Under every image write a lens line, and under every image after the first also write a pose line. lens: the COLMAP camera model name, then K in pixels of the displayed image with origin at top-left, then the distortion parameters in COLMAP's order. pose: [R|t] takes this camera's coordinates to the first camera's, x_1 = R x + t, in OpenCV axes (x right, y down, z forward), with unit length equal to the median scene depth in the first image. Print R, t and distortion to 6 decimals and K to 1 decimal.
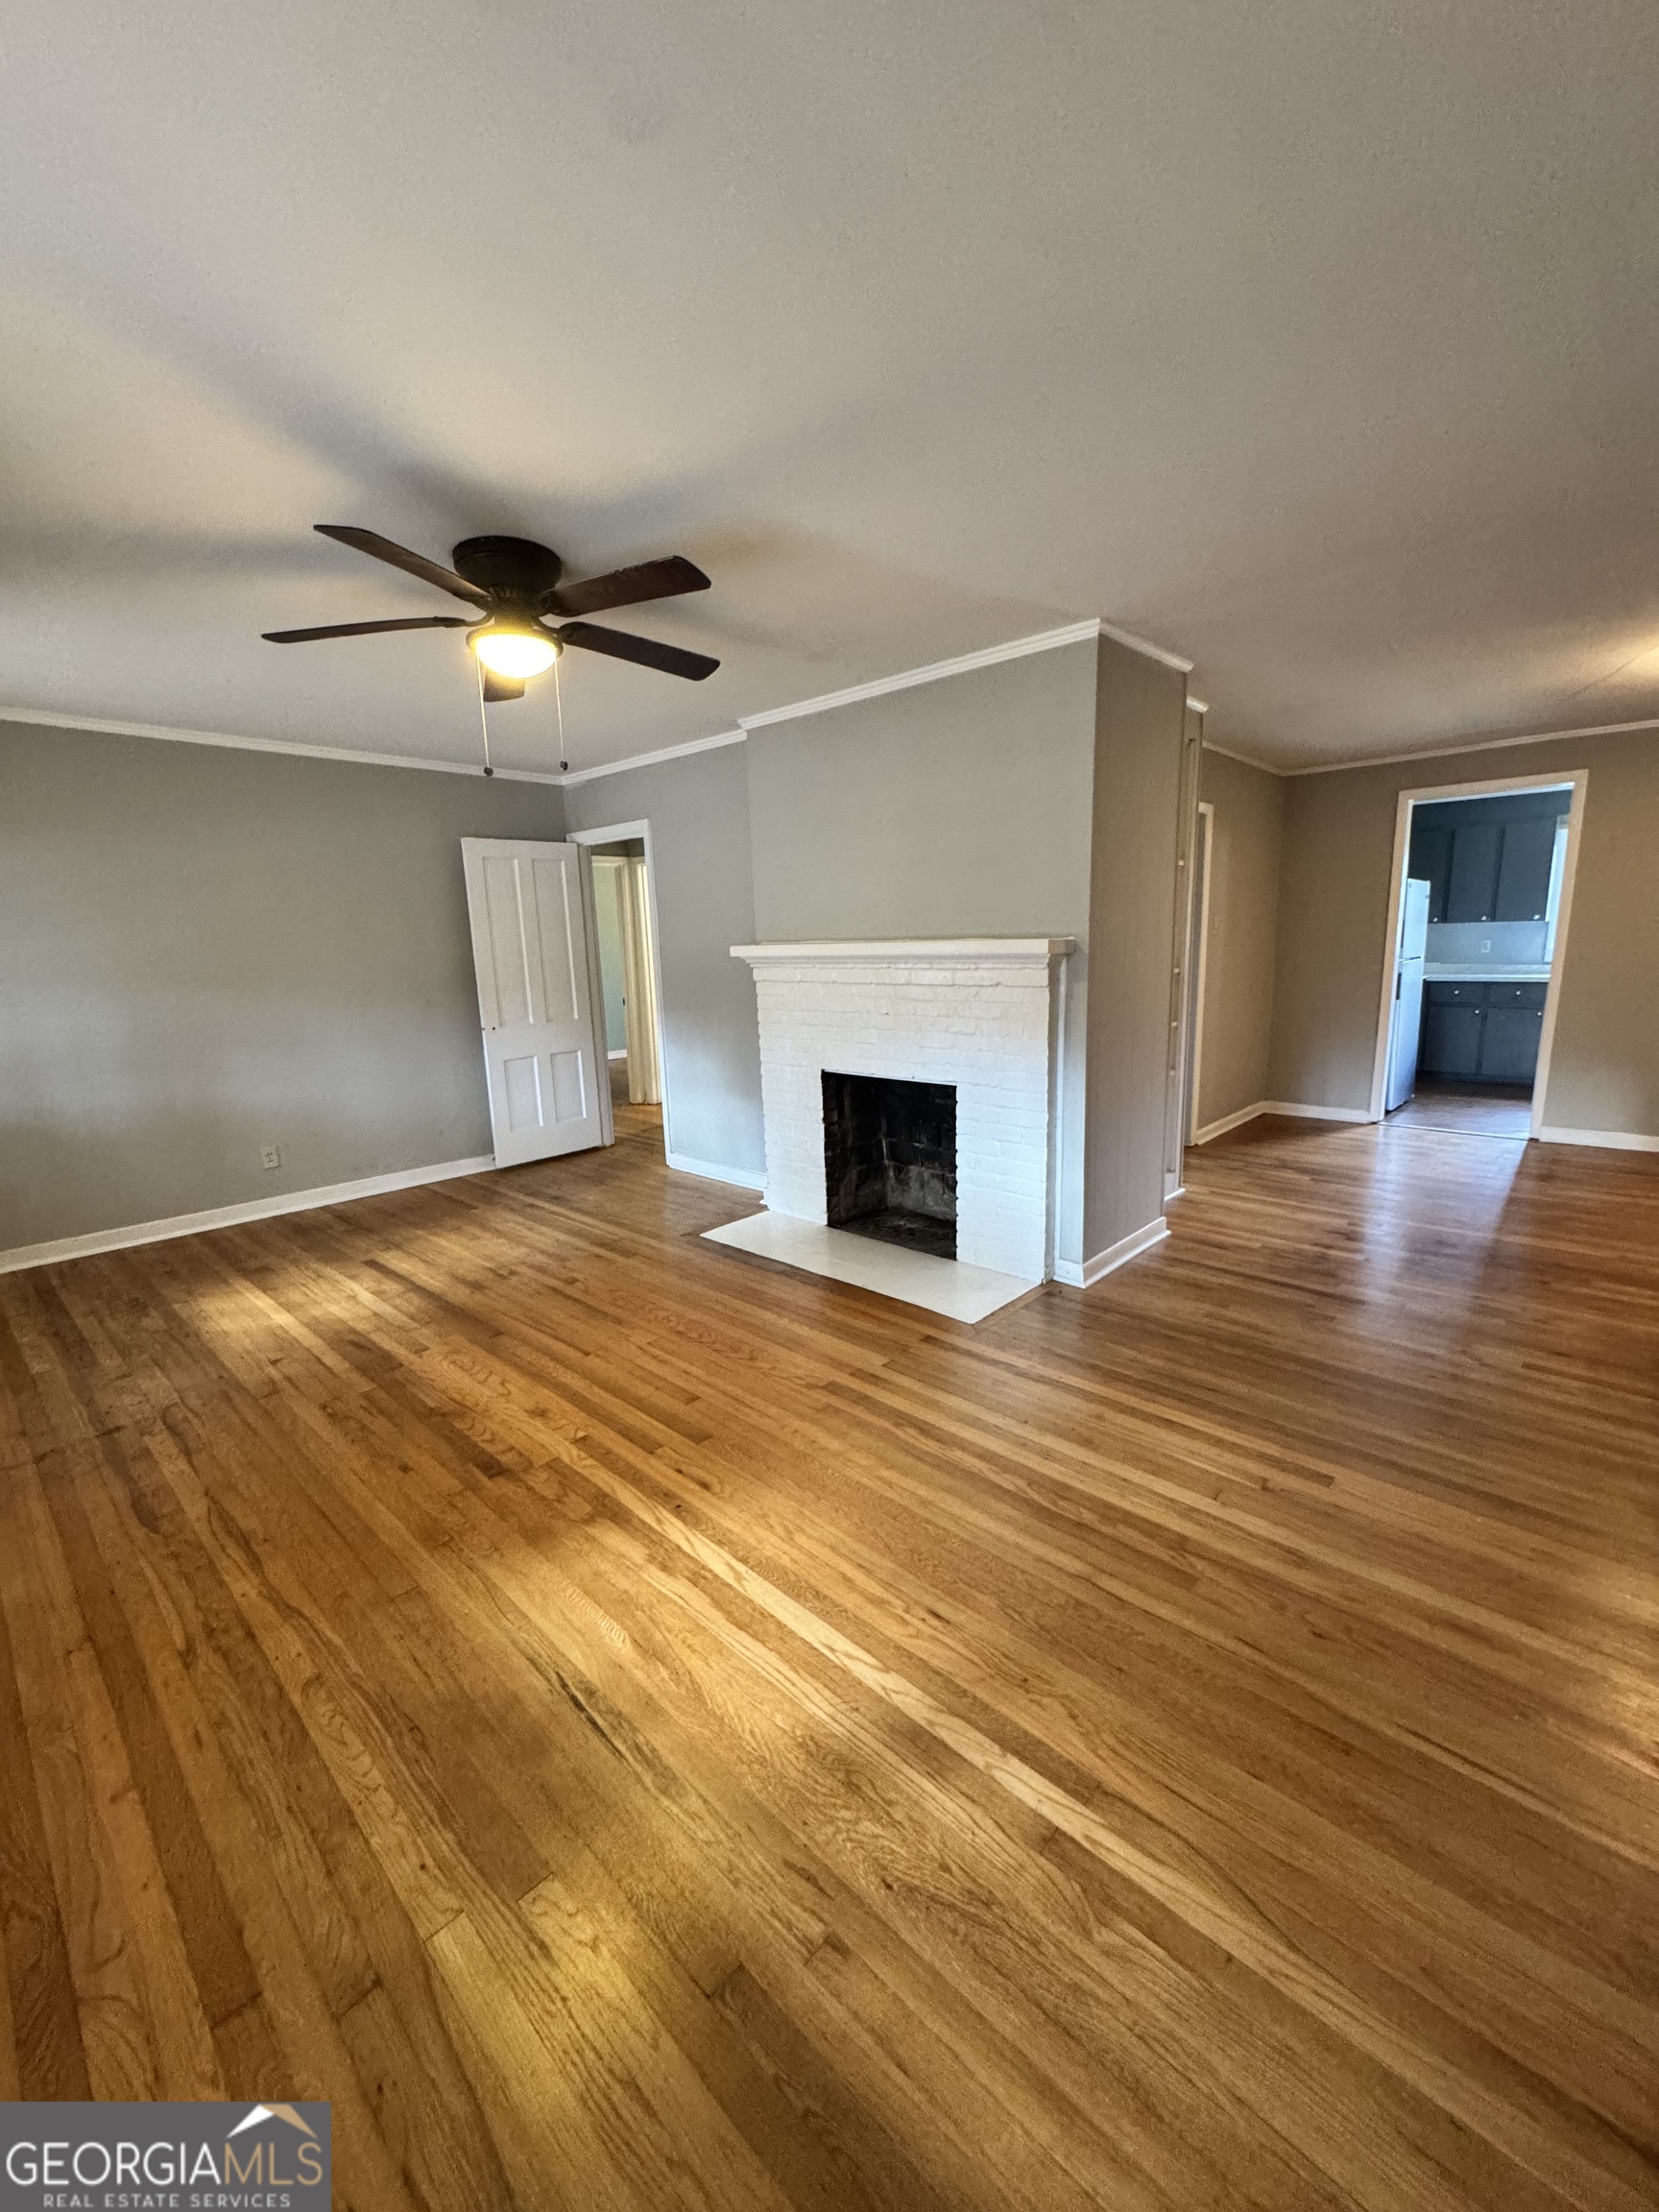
lens RADIAL K [[882.9, 0, 817.6], [0, 882.9, 1102.9], [0, 0, 1]] dist [-0.003399, 0.000334]
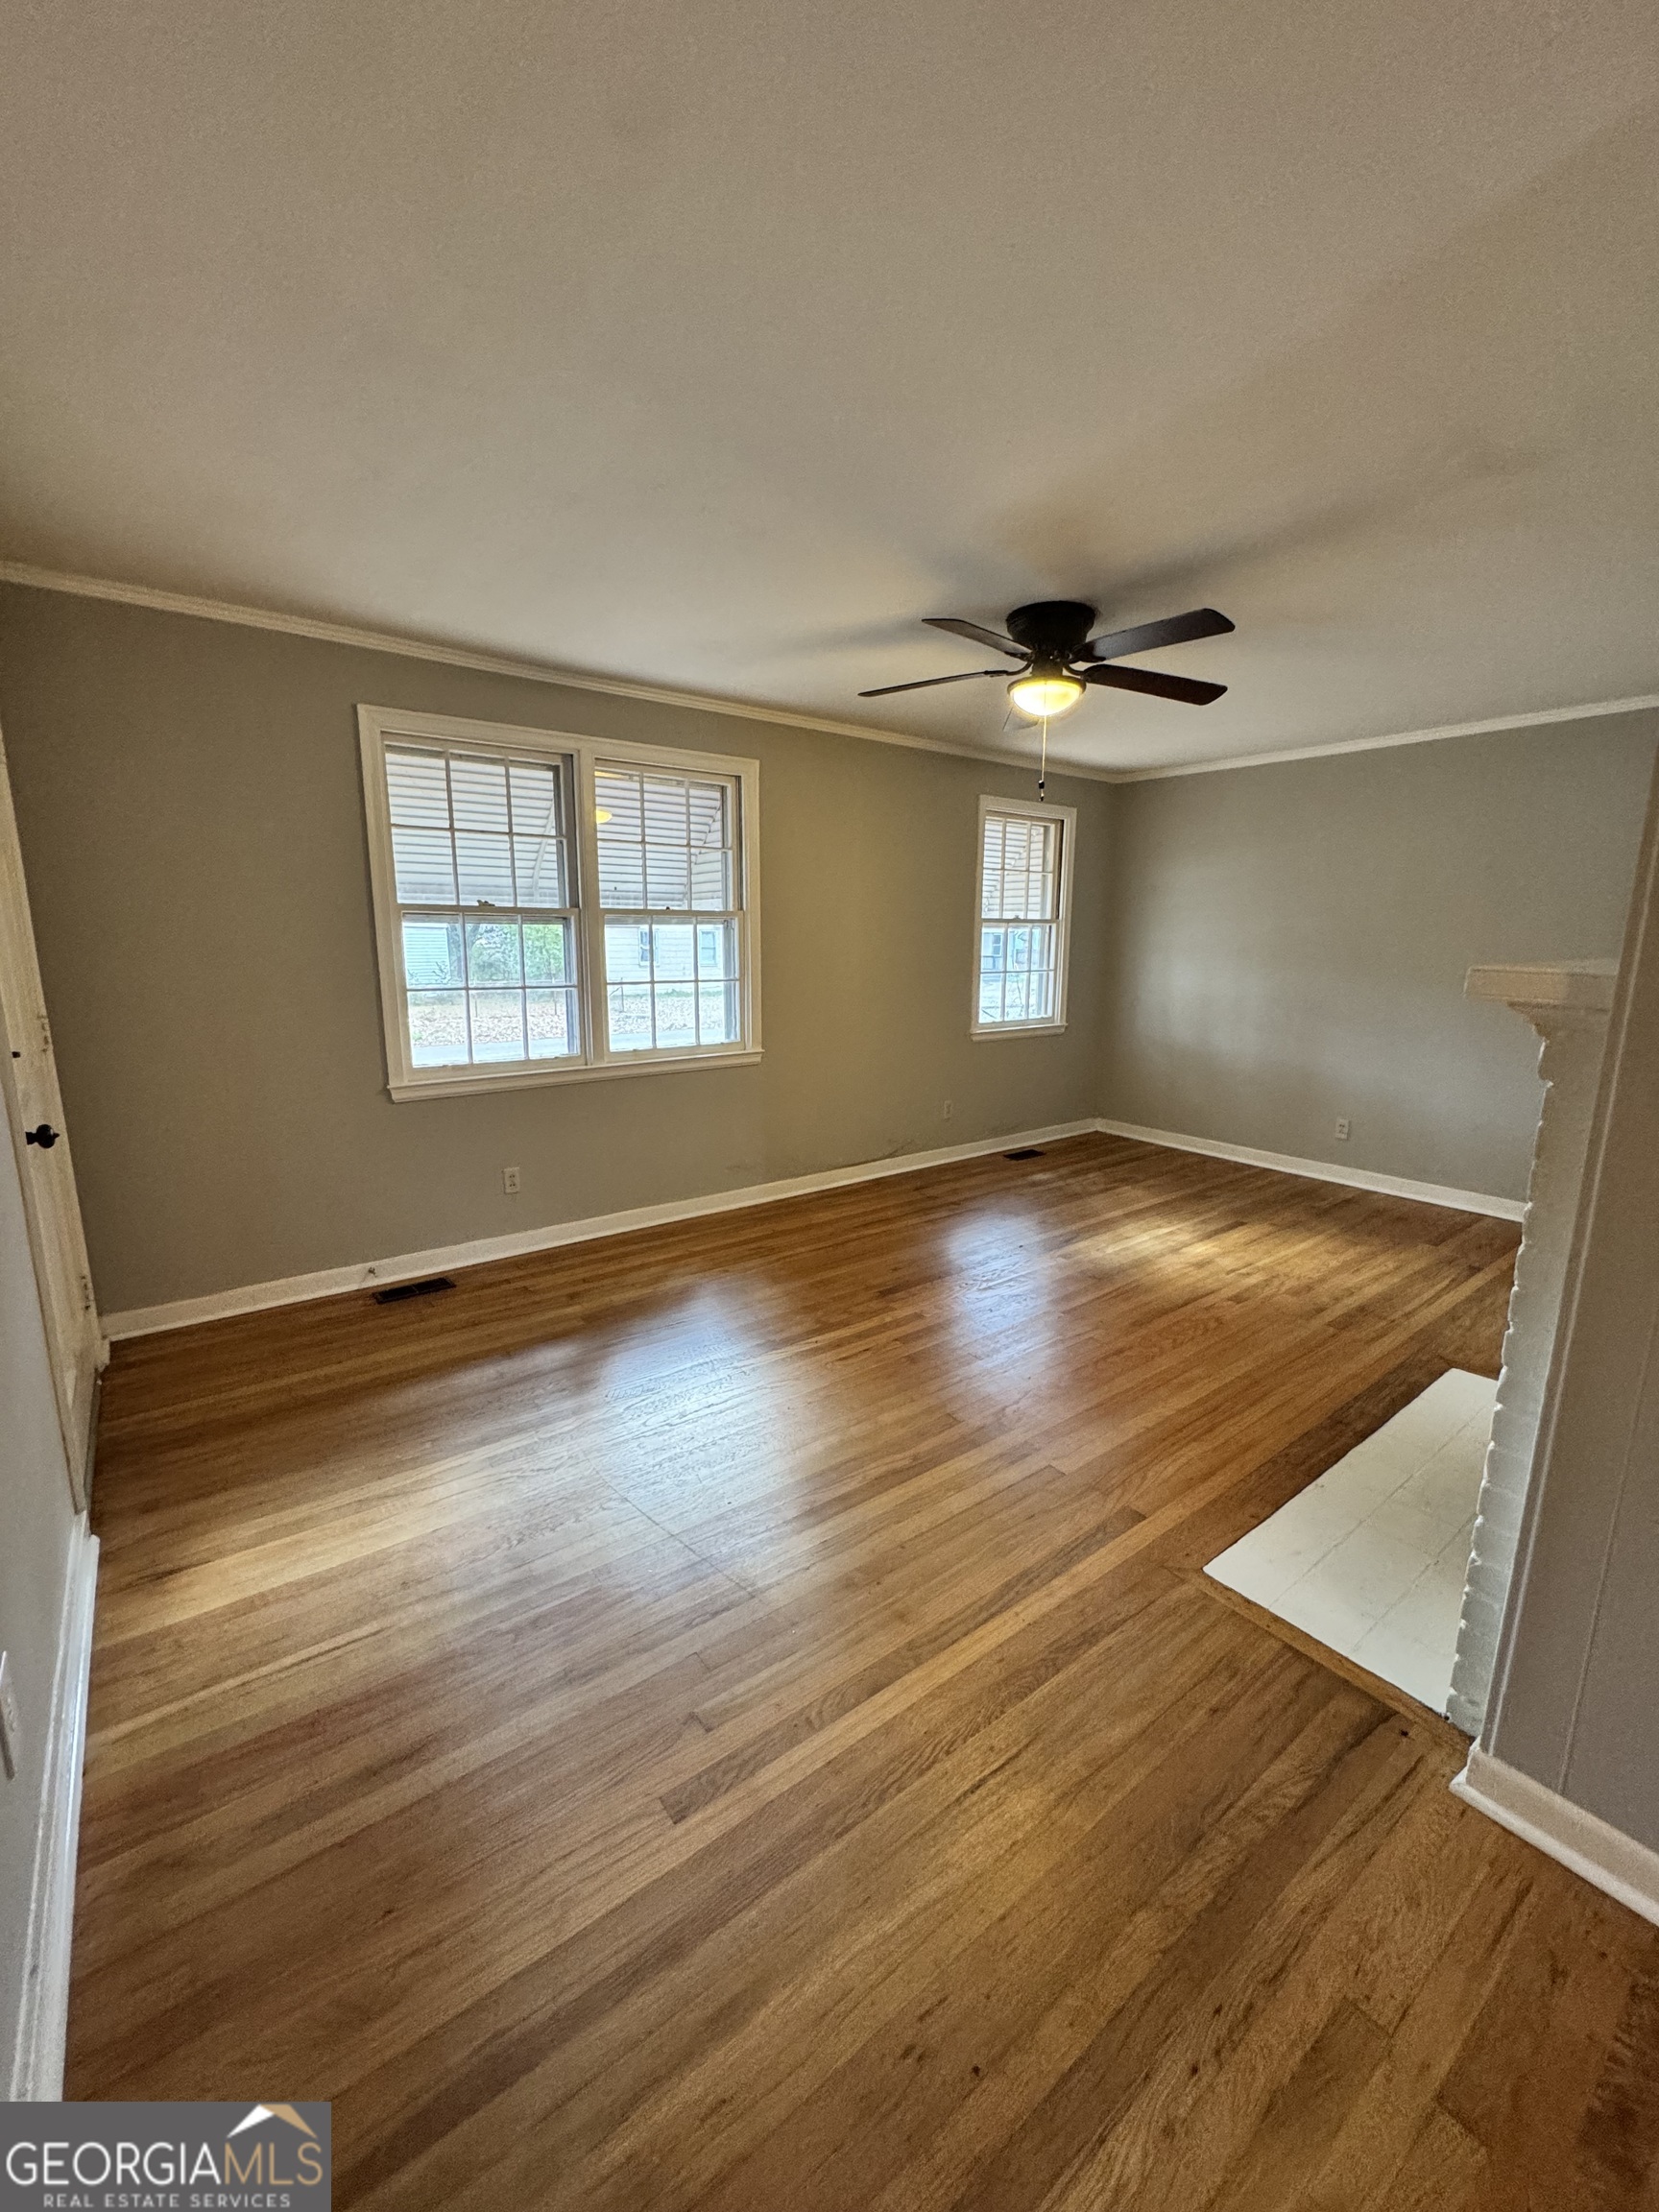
lens RADIAL K [[882.9, 0, 828.7], [0, 882.9, 1110.8], [0, 0, 1]] dist [-0.003399, 0.000334]
pose [[-0.158266, 0.221163, -0.962309, 0.509924], [-0.183449, 0.951038, 0.248744, -0.112188], [0.970205, 0.215903, -0.109945, 0.511582]]
